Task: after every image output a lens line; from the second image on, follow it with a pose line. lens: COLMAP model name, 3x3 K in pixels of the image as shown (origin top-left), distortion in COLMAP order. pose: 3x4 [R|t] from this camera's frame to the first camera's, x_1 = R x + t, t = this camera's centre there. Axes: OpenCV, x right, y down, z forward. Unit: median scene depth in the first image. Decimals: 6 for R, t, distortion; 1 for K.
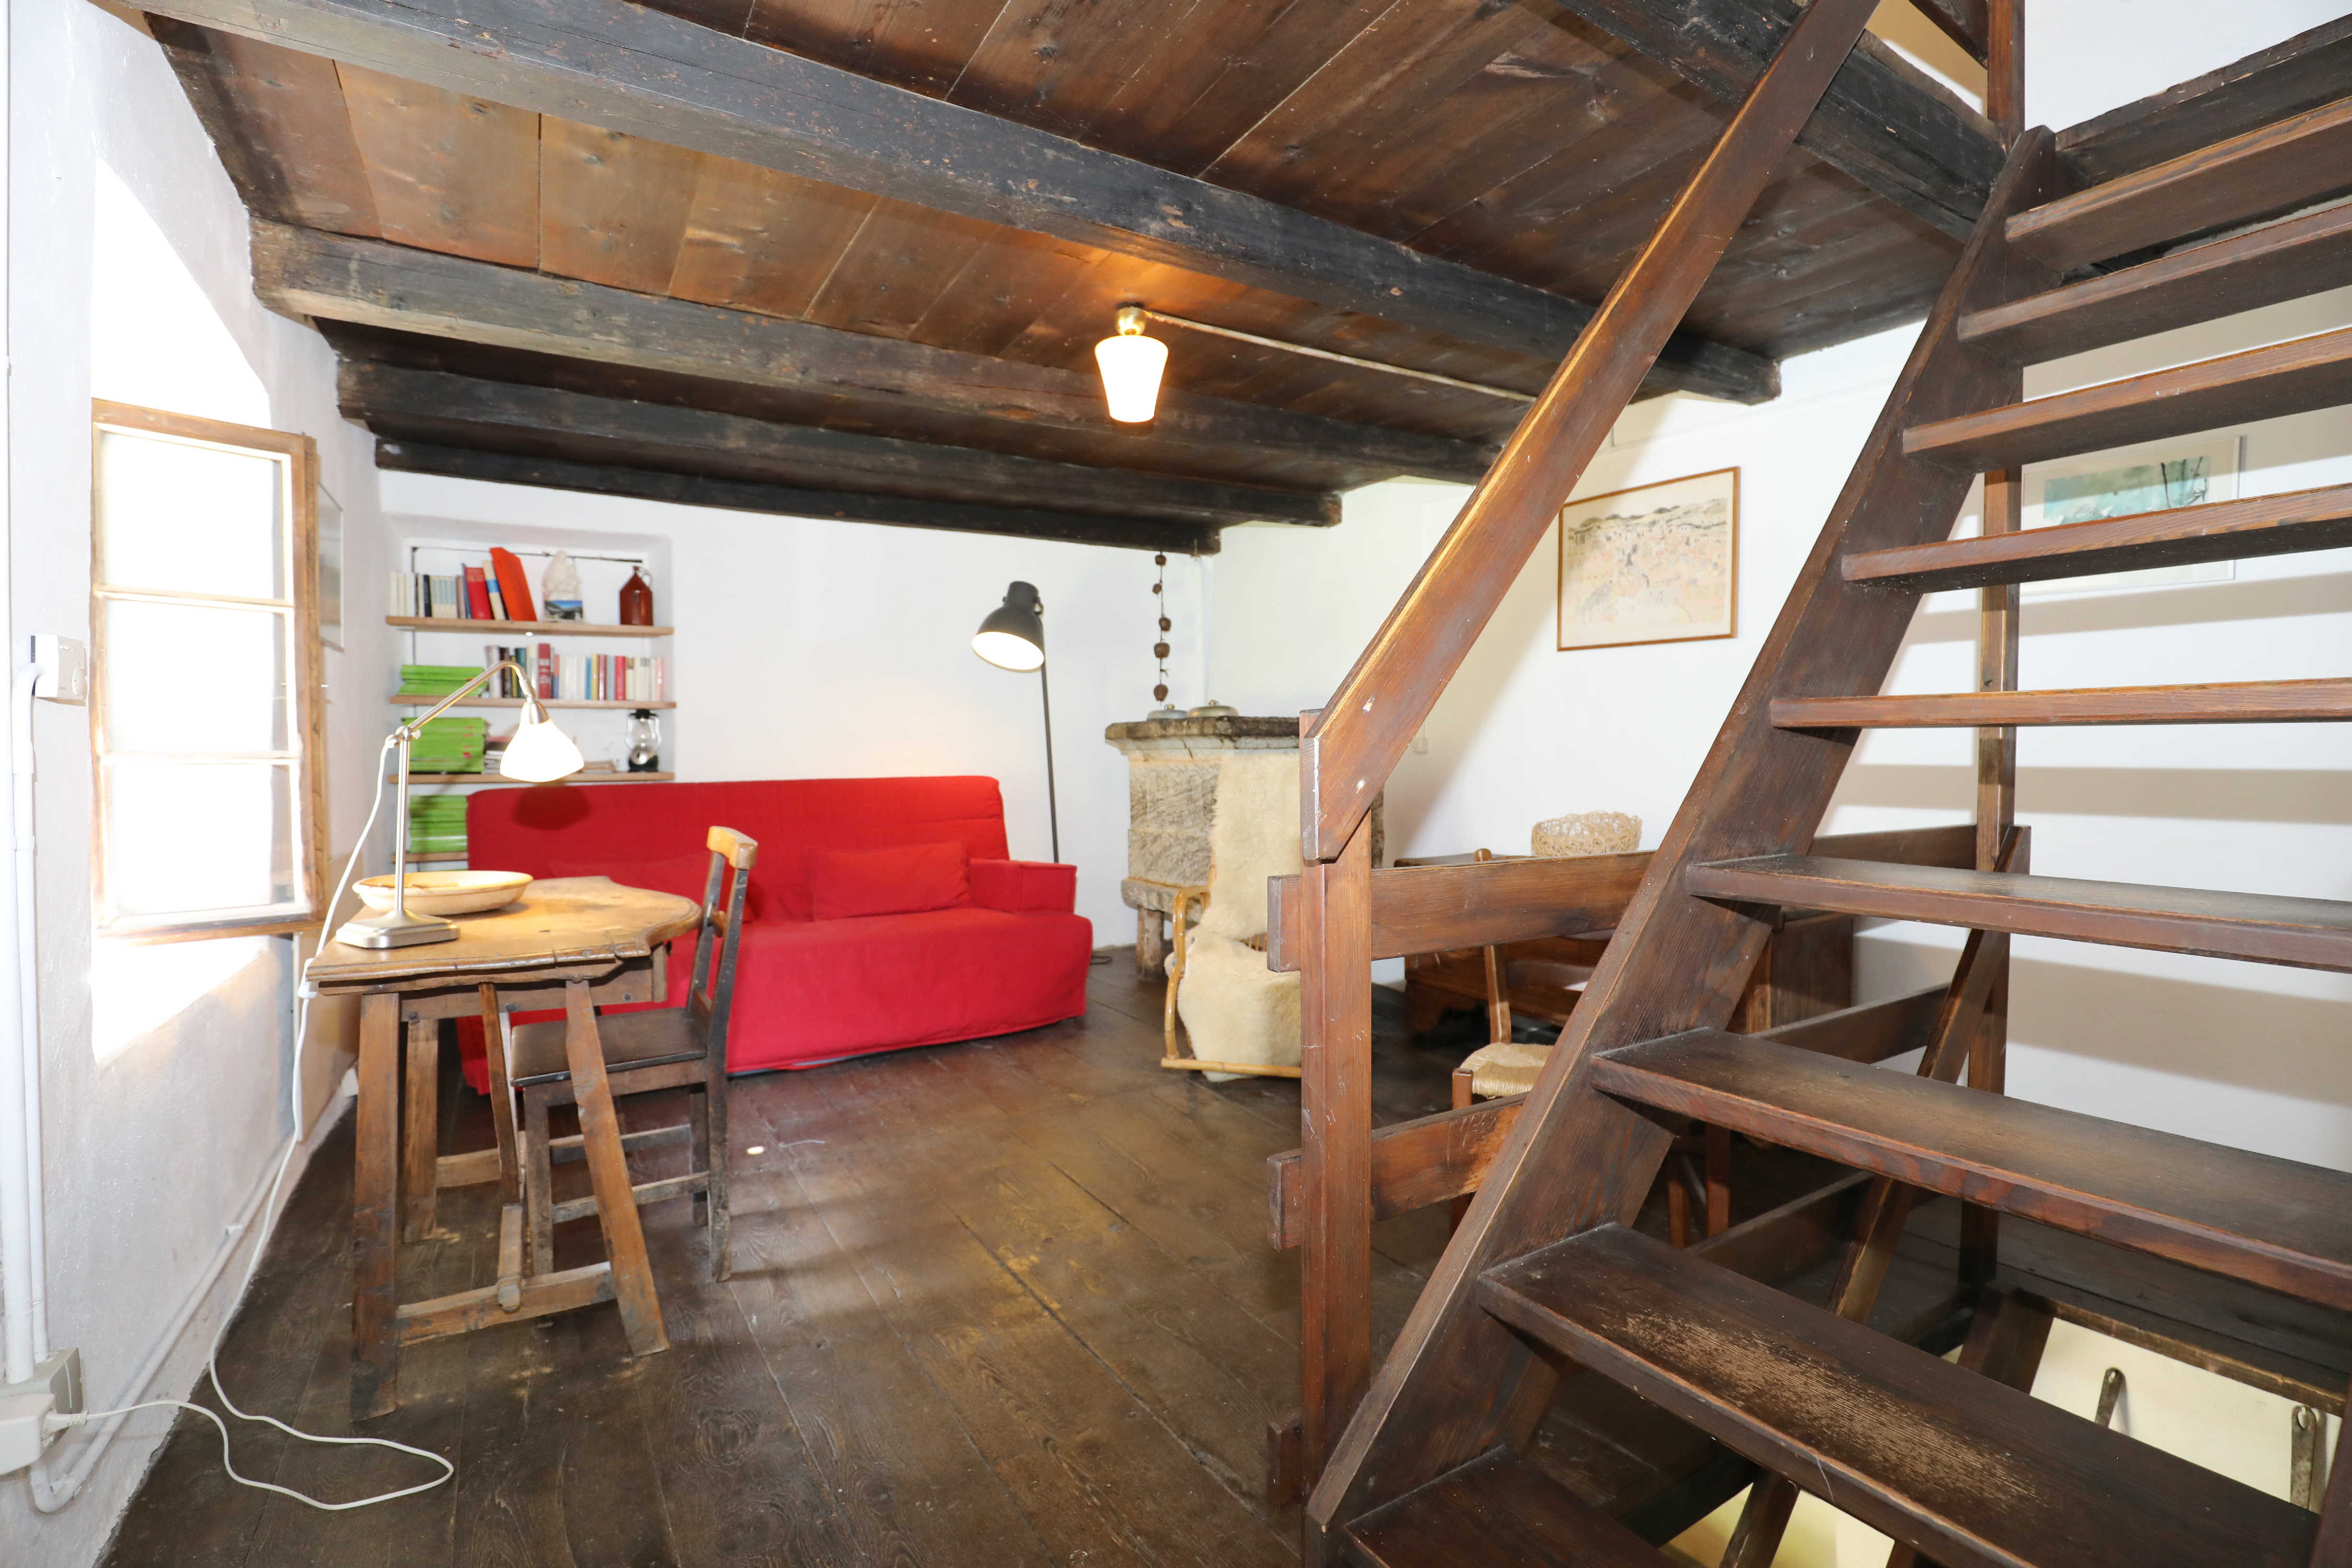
lens RADIAL K [[1070.4, 0, 1172.8], [0, 1070.4, 789.7], [0, 0, 1]] dist [0.000028, 0.000215]
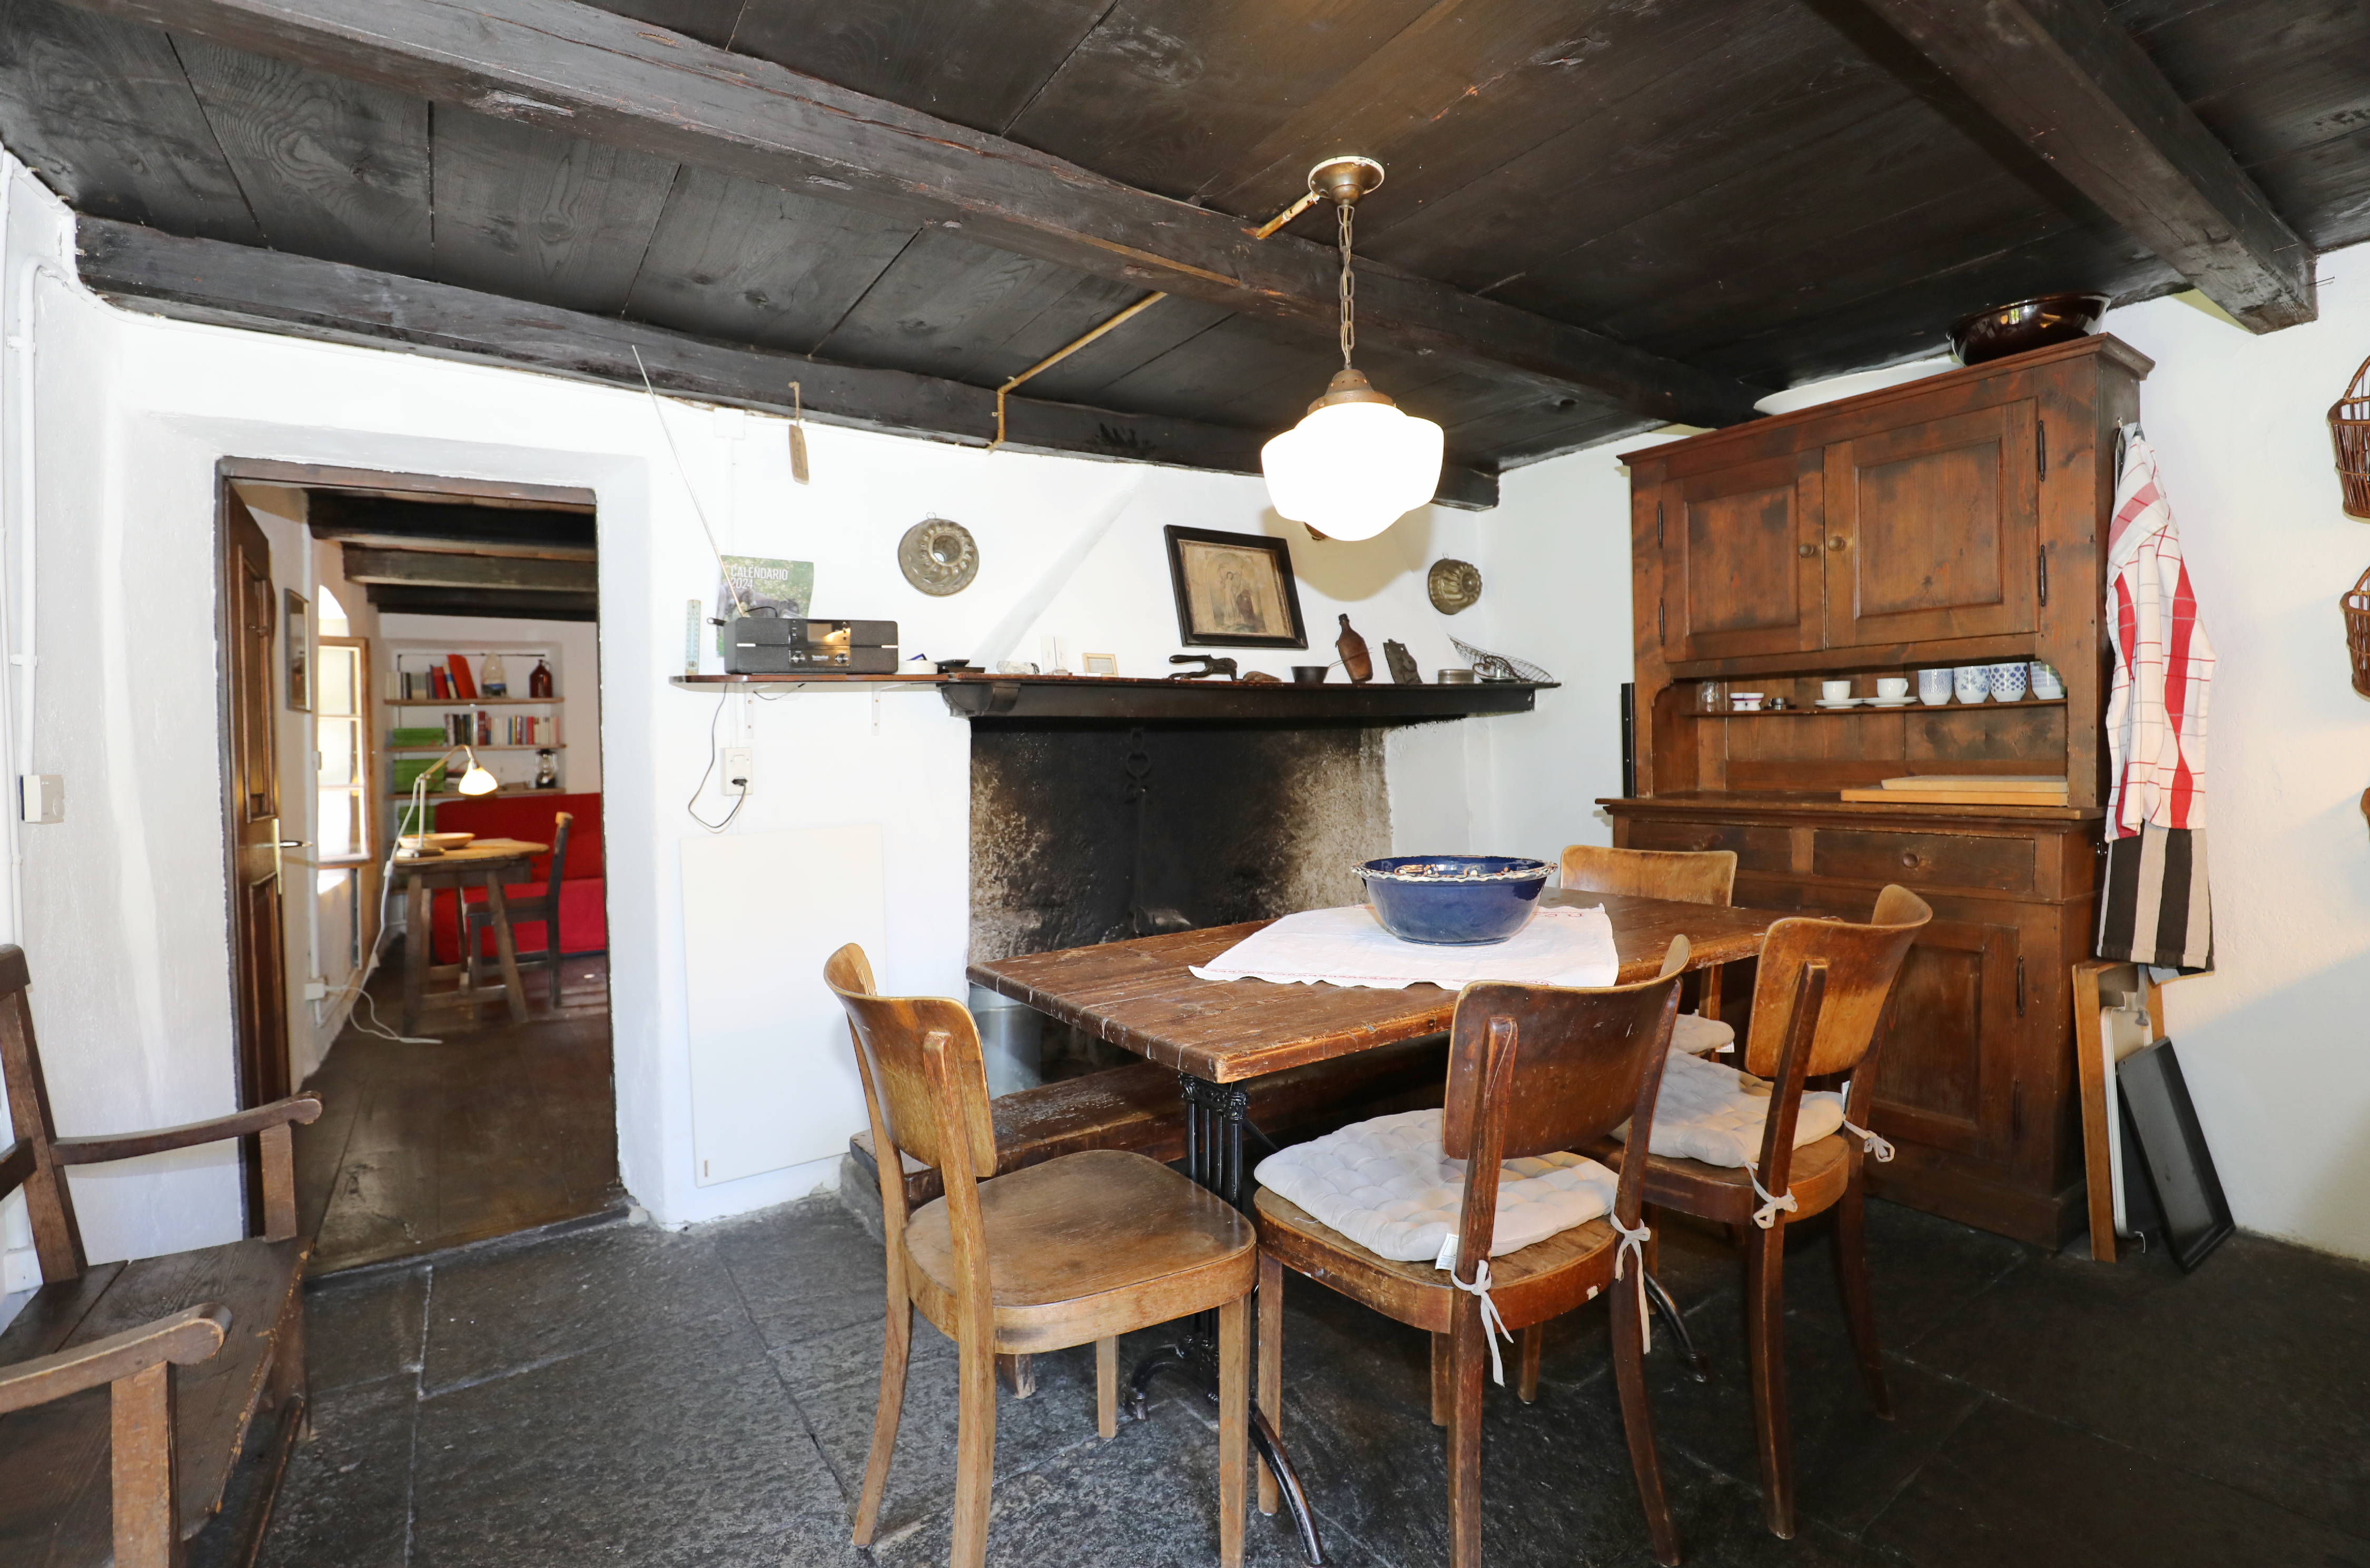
lens RADIAL K [[1078.4, 0, 1188.9], [0, 1078.4, 766.6], [0, 0, 1]] dist [0.000028, 0.000215]
pose [[0.998899, -0.021038, 0.041936, 0.429859], [0.021946, 0.999532, -0.021327, 0.007166], [-0.041468, 0.022223, 0.998893, -0.703359]]
